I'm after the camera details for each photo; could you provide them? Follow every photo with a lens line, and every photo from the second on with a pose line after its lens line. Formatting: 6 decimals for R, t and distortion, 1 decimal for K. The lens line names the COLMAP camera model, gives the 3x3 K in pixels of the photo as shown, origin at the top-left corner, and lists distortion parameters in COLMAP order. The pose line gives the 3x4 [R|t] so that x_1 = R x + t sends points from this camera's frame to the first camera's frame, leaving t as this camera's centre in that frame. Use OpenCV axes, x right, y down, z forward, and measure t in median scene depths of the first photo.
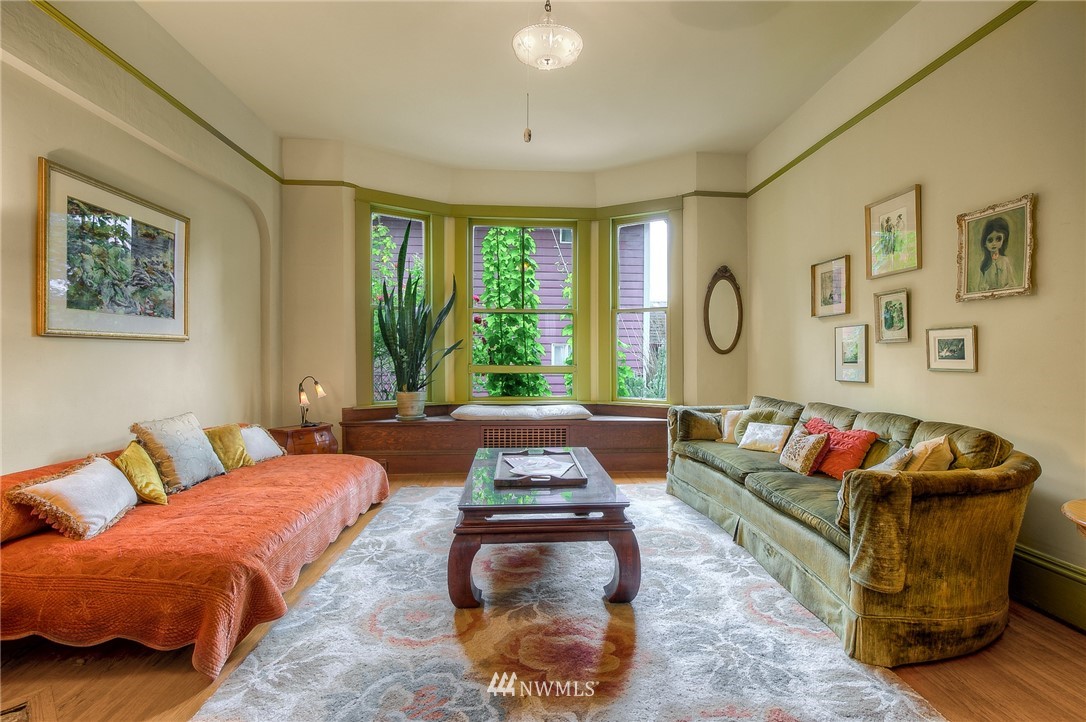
lens RADIAL K [[496.9, 0, 545.3], [0, 496.9, 365.1], [0, 0, 1]] dist [-0.003947, 0.000427]
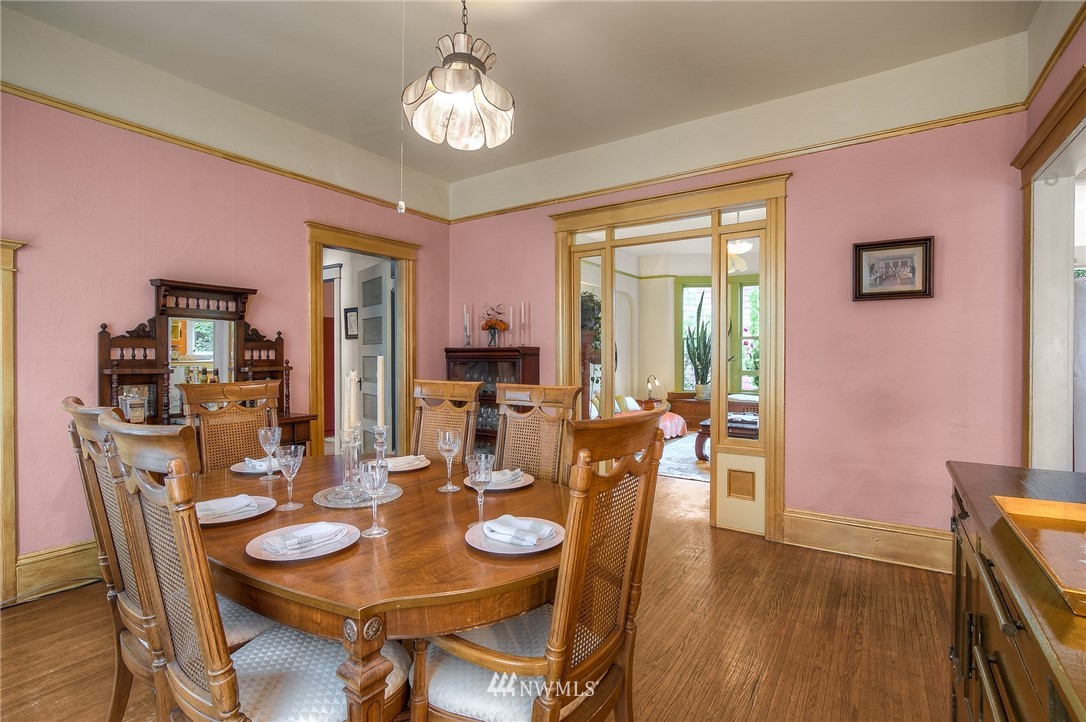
lens RADIAL K [[496.9, 0, 545.0], [0, 496.9, 363.4], [0, 0, 1]] dist [-0.003947, 0.000427]
pose [[0.790510, 0.006166, -0.612418, 0.391865], [-0.003196, 0.999977, 0.005942, -0.034537], [0.612440, -0.002740, 0.790512, -0.809779]]
